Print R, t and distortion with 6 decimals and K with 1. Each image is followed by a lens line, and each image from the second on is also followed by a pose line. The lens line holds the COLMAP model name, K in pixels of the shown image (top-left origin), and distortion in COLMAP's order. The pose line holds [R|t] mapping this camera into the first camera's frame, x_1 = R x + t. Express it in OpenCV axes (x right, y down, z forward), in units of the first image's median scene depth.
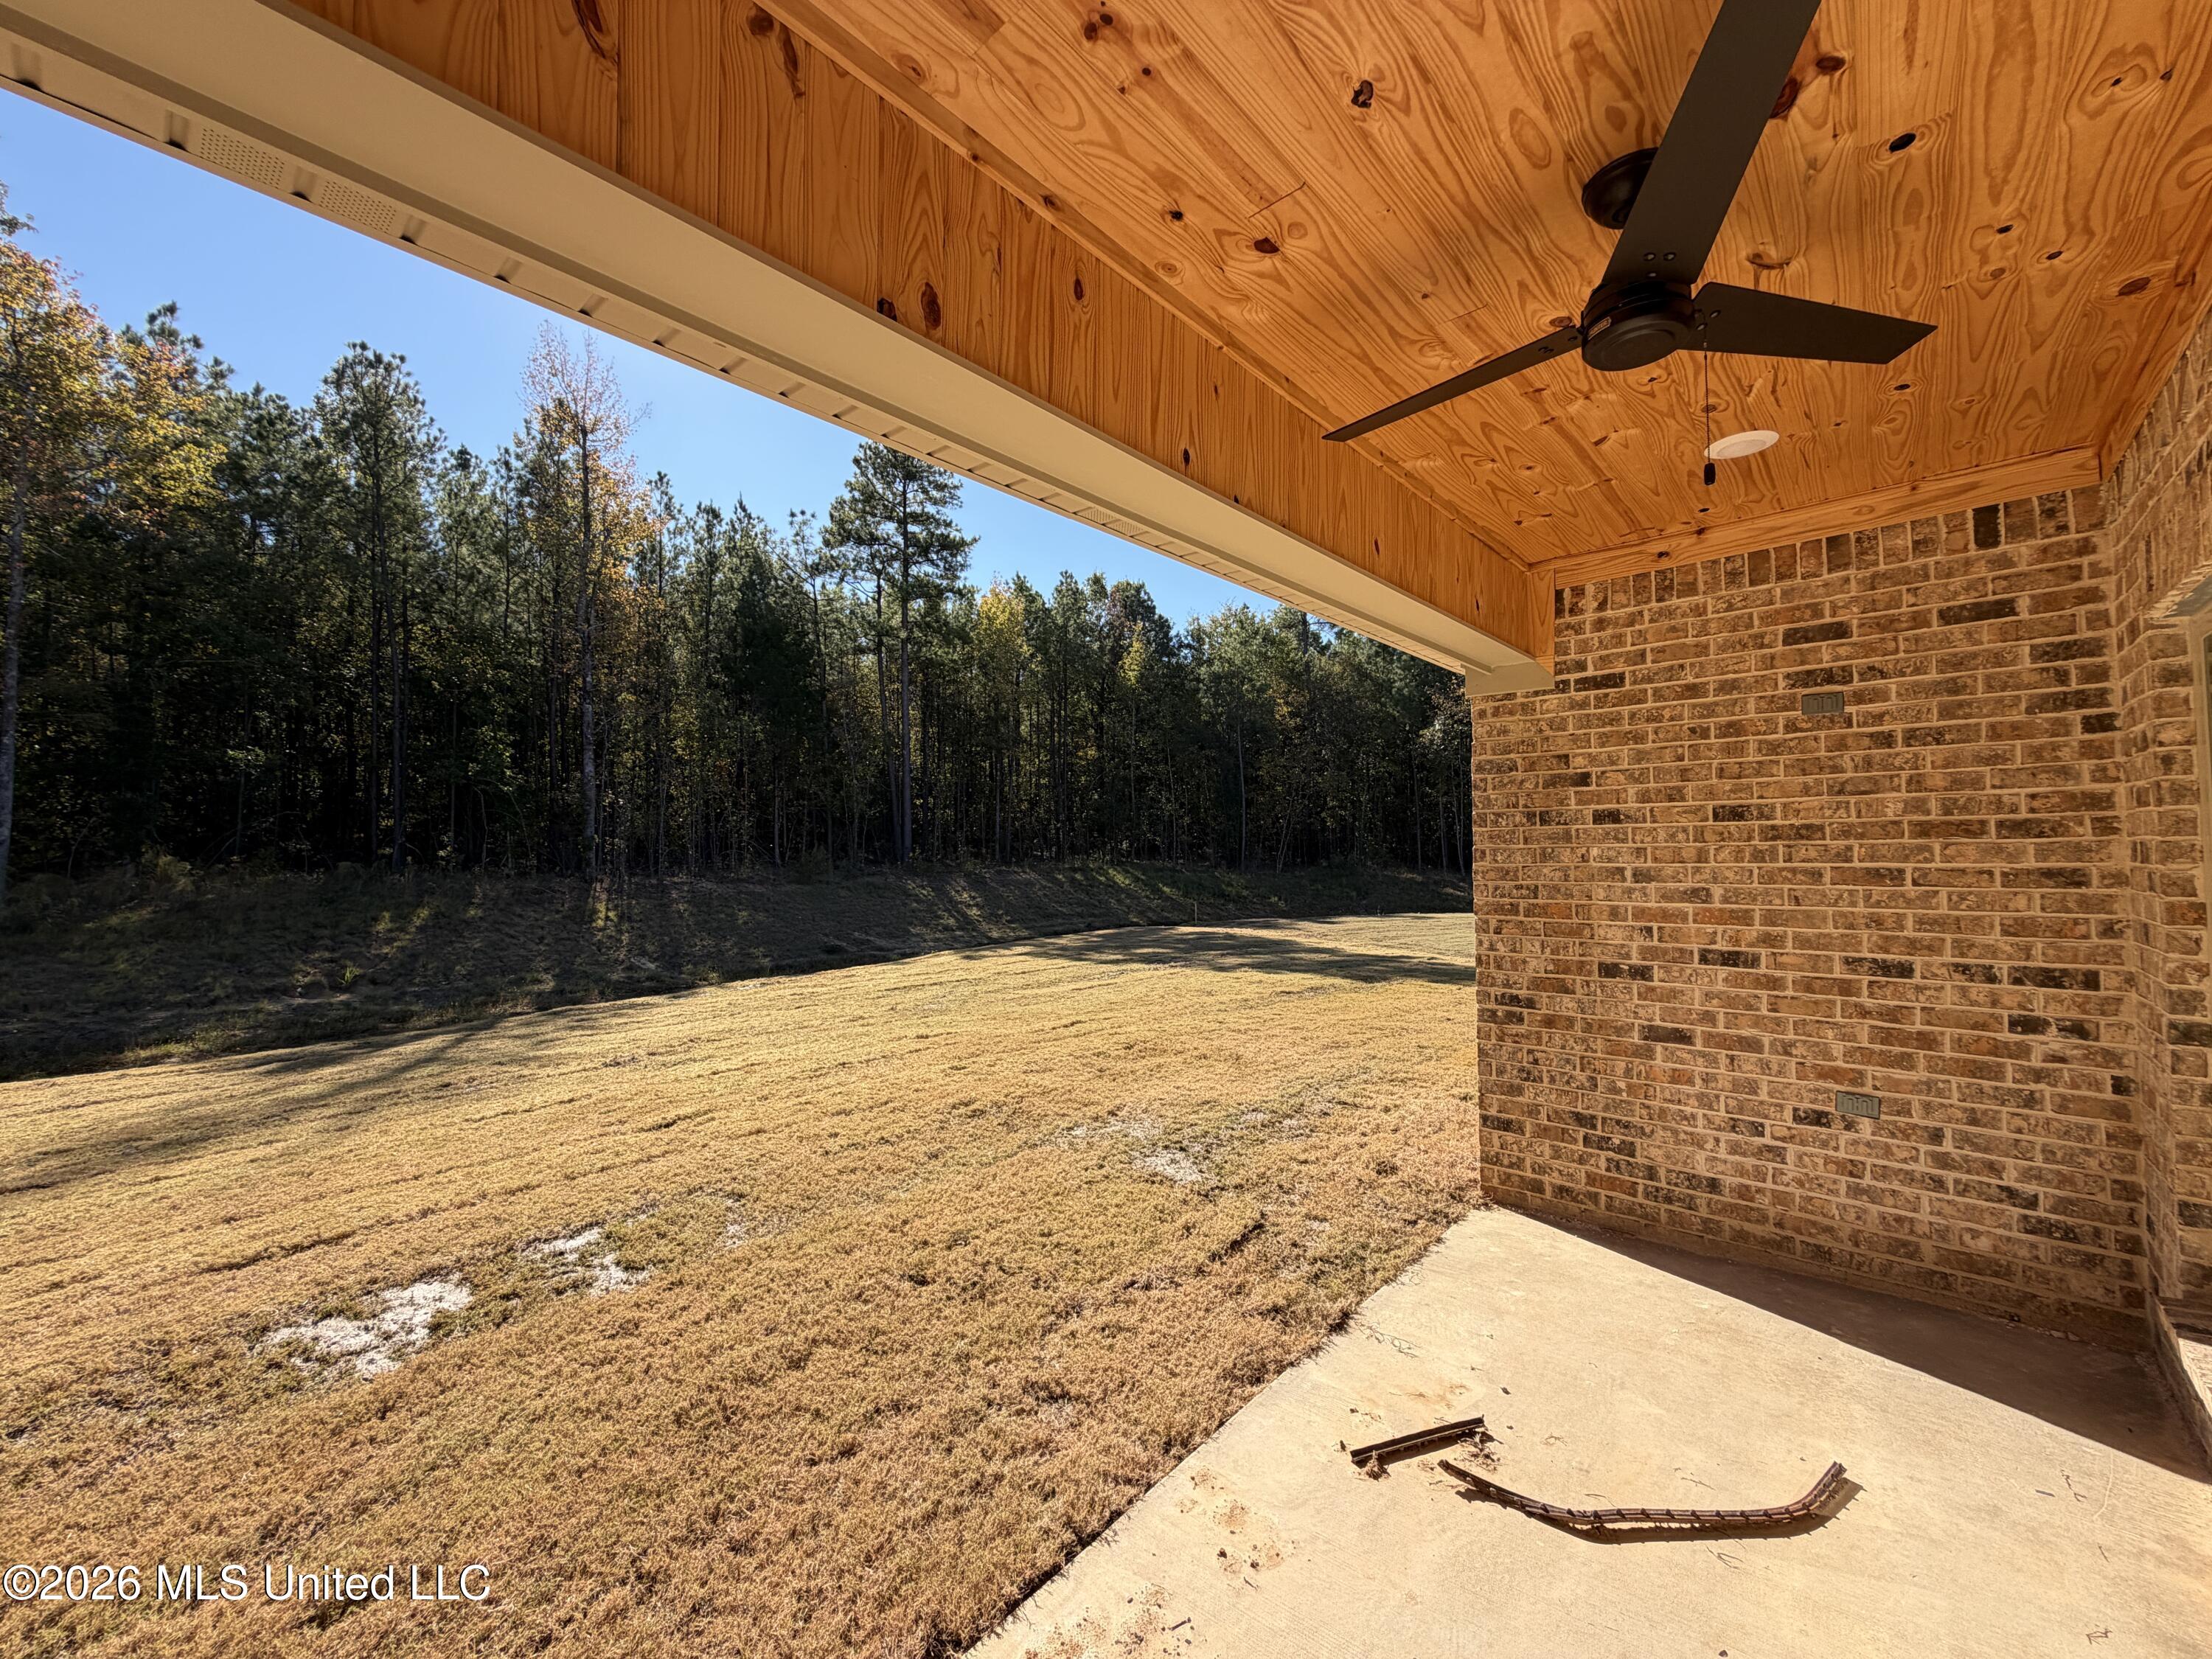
lens RADIAL K [[882.1, 0, 1108.0], [0, 882.1, 825.3], [0, 0, 1]] dist [-0.002048, 0.000116]
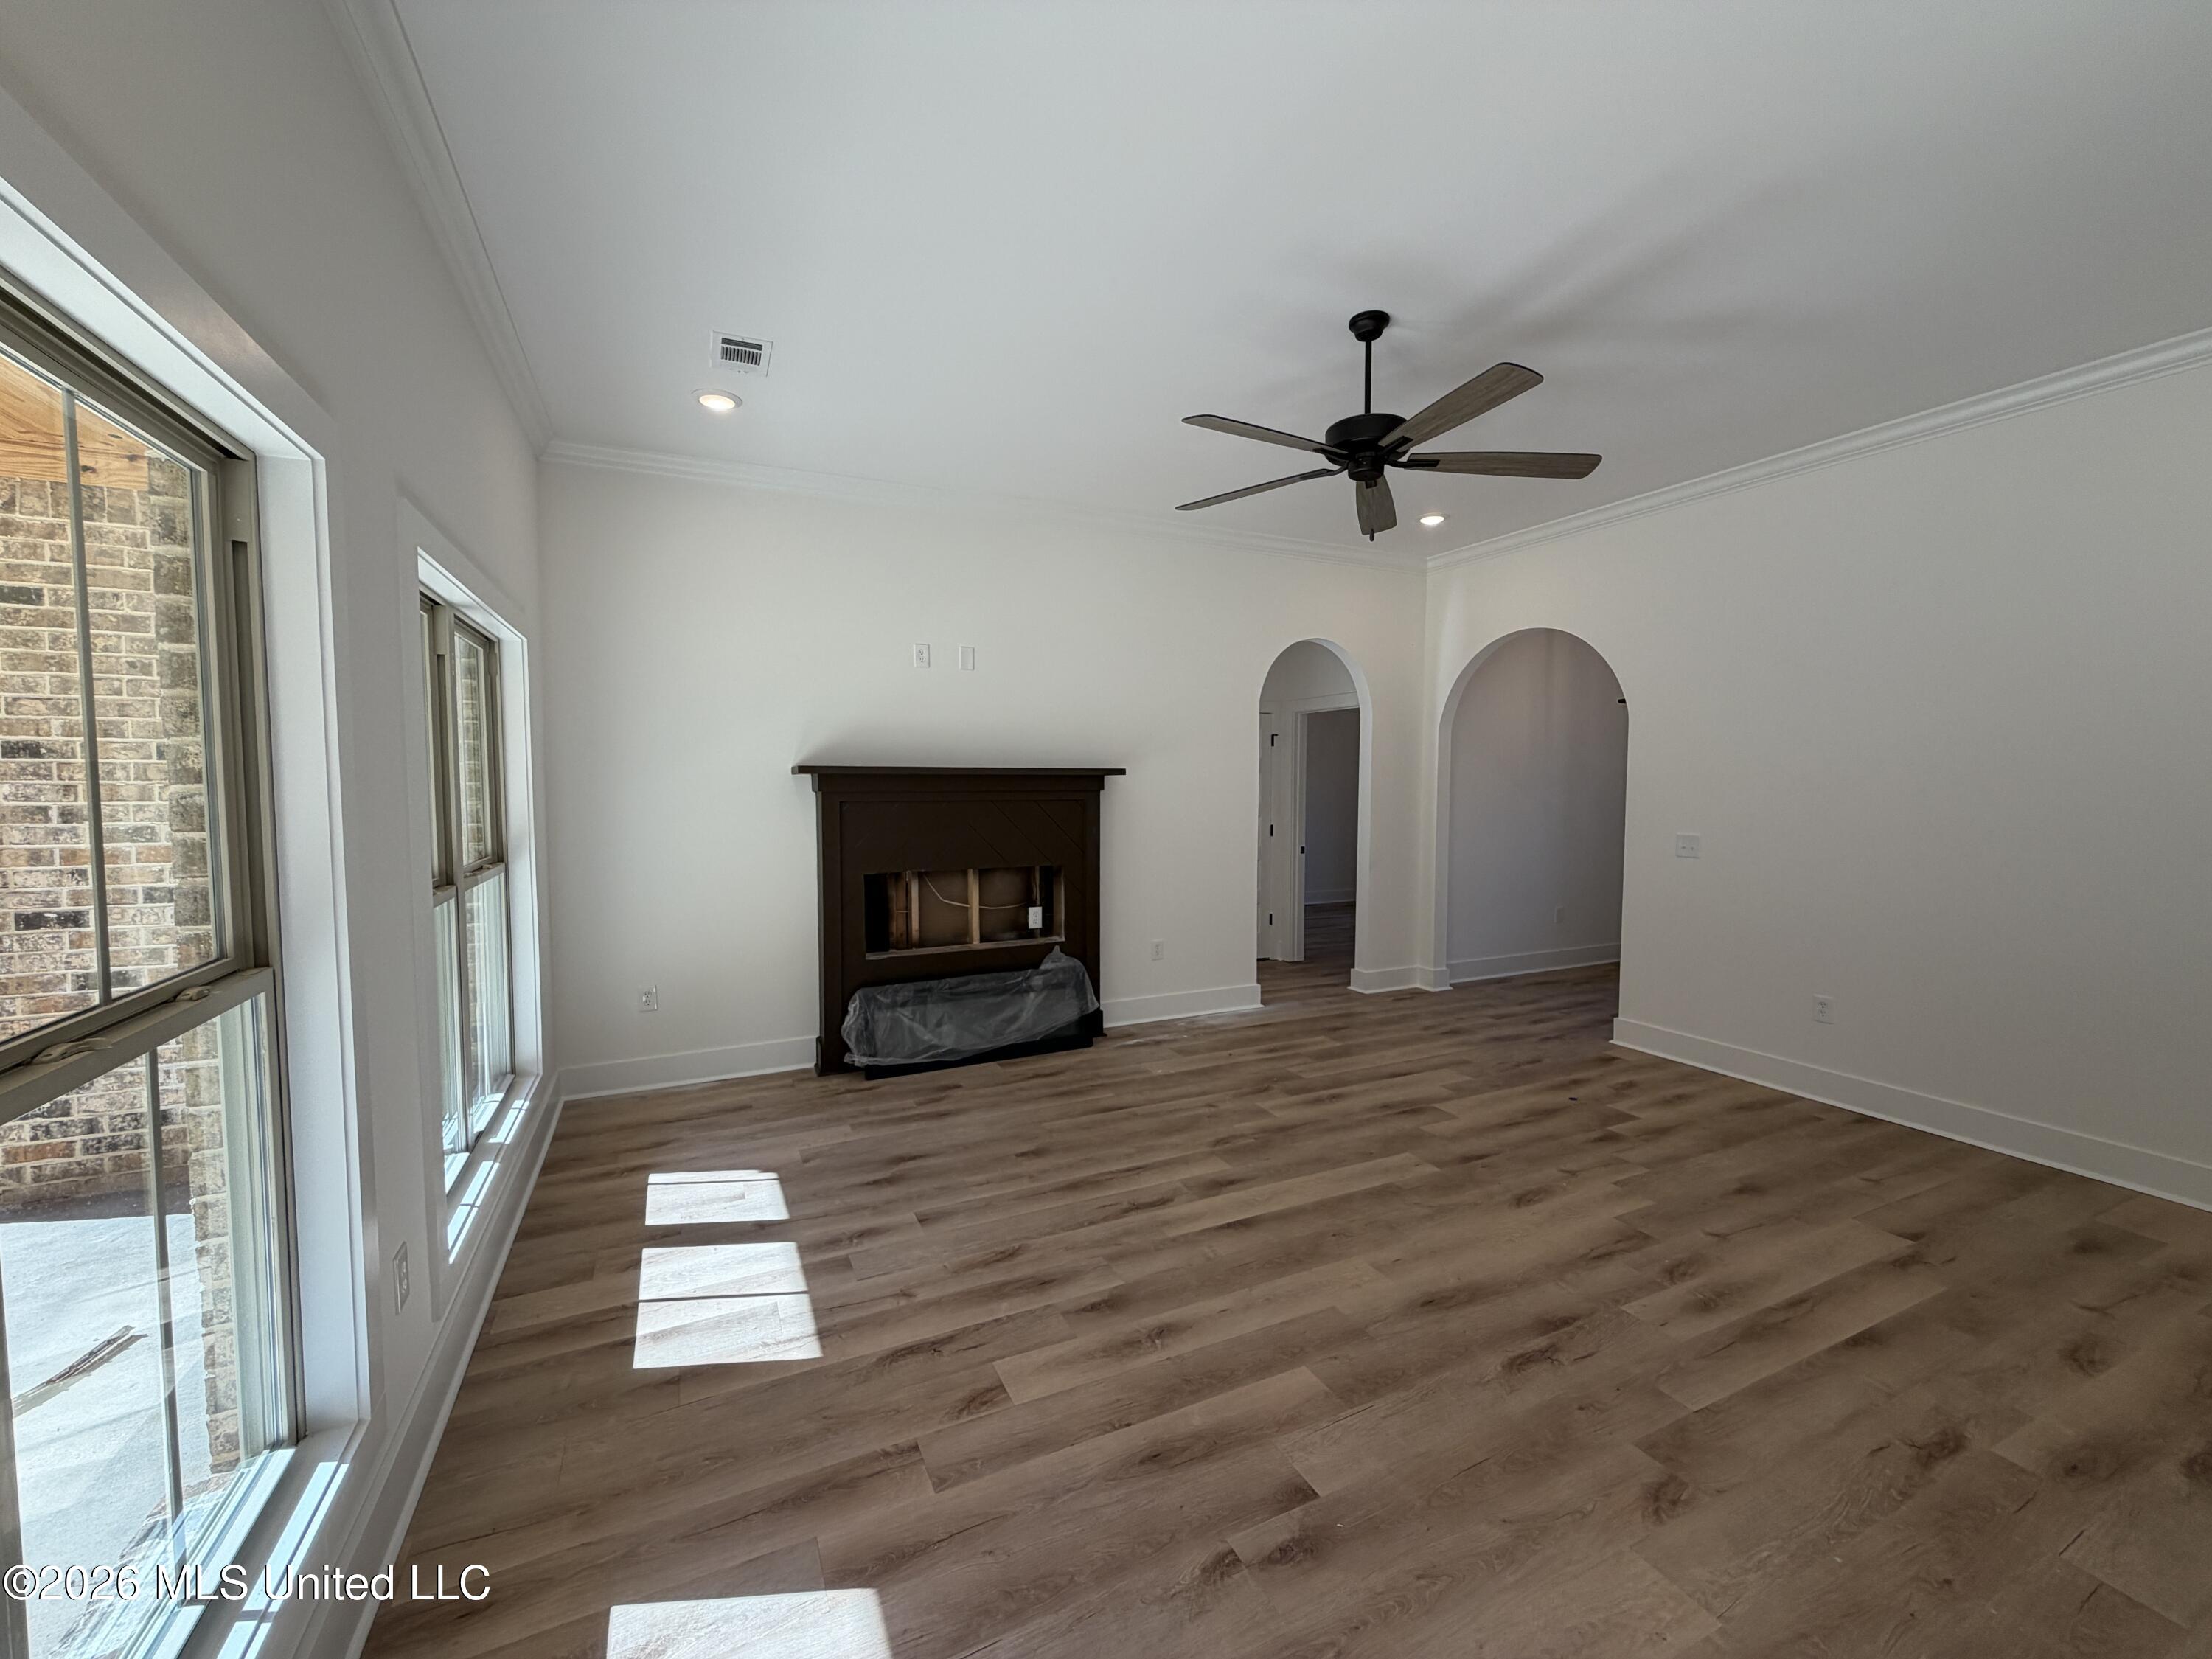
lens RADIAL K [[882.1, 0, 1100.5], [0, 882.1, 828.8], [0, 0, 1]] dist [-0.002048, 0.000116]
pose [[0.394284, -0.038365, 0.918187, 0.187424], [-0.036776, 0.997669, 0.057478, -0.022221], [-0.918252, -0.056430, 0.391954, -0.366352]]
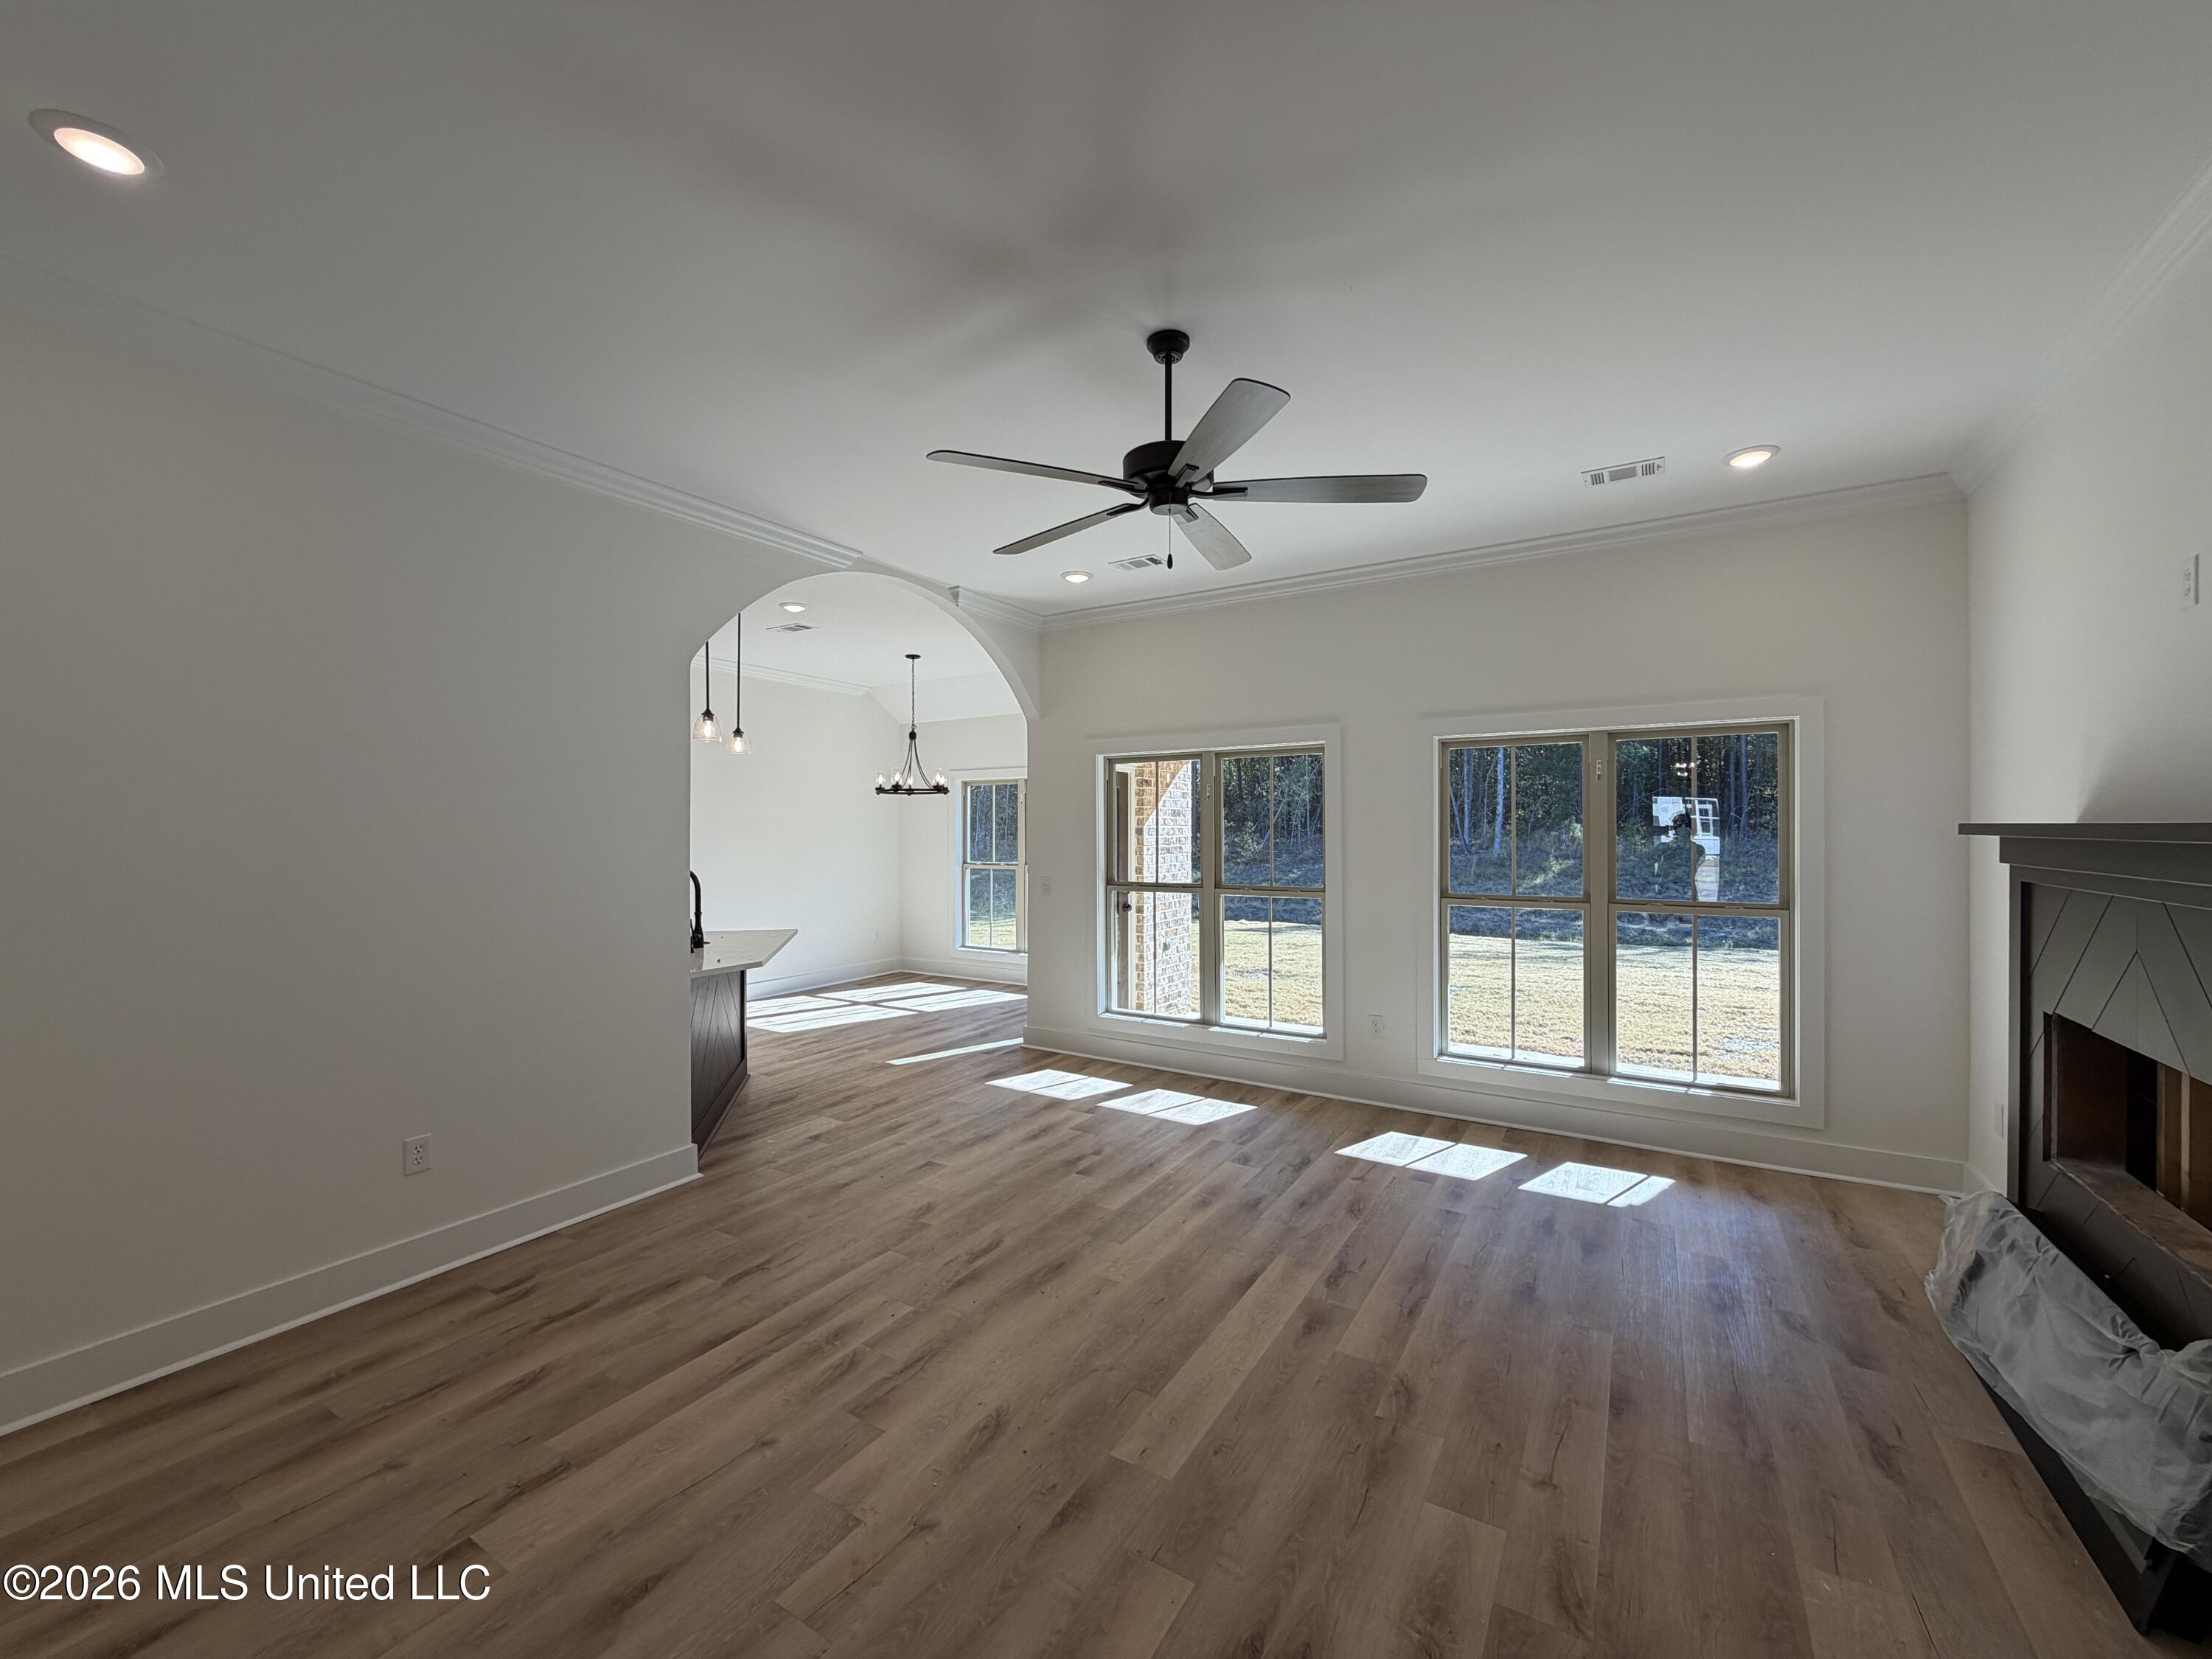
lens RADIAL K [[882.1, 0, 1101.0], [0, 882.1, 830.5], [0, 0, 1]] dist [-0.002048, 0.000116]
pose [[0.173174, 0.014978, -0.984777, 1.830840], [0.033138, 0.999230, 0.021026, -0.062656], [0.984334, -0.036275, 0.172544, -0.449998]]
